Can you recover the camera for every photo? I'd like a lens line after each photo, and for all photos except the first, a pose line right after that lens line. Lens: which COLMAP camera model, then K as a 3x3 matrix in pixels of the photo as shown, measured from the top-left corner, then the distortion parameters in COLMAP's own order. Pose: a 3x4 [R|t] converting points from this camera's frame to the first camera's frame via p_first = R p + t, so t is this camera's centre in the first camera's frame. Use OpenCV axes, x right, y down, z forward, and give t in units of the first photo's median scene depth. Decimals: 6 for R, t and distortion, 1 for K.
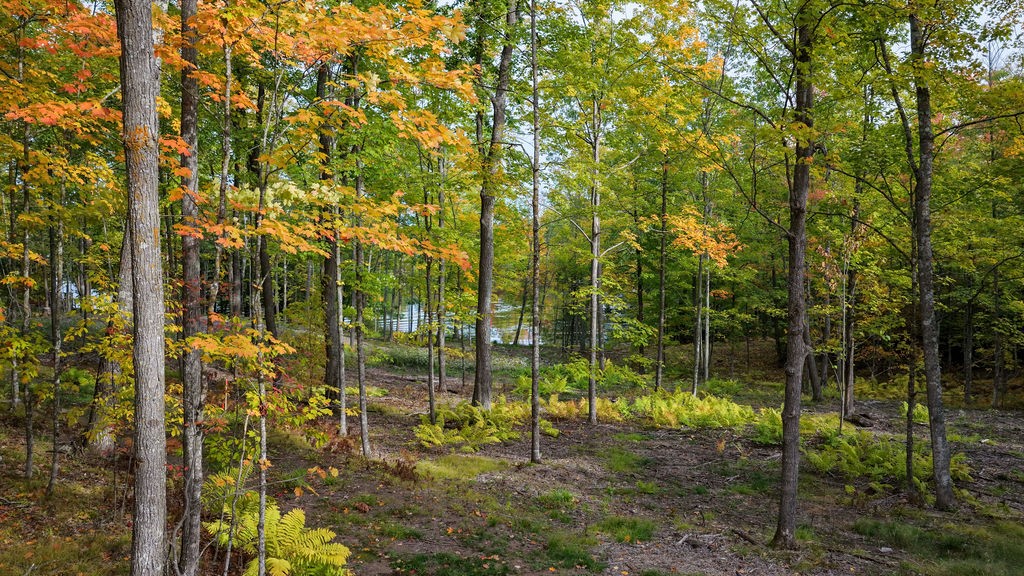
lens RADIAL K [[838.0, 0, 511.2], [0, 838.0, 268.4], [0, 0, 1]] dist [-0.011028, 0.038549]
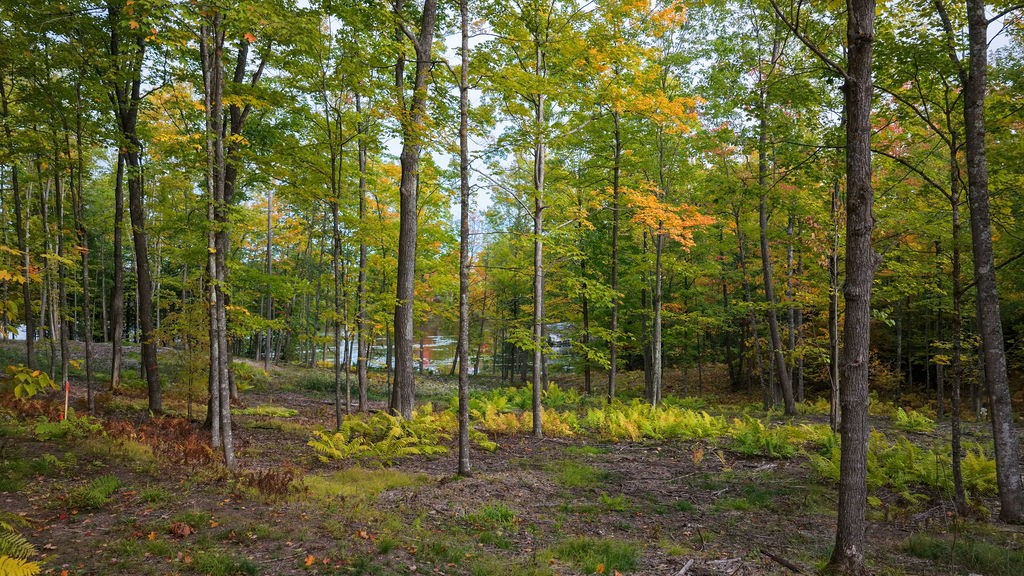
lens RADIAL K [[838.0, 0, 511.2], [0, 838.0, 268.4], [0, 0, 1]] dist [-0.011028, 0.038549]
pose [[0.997471, -0.000373, 0.071078, 0.014321], [0.003971, 0.998716, -0.050496, 0.067794], [-0.070968, 0.050651, 0.996192, 0.192061]]
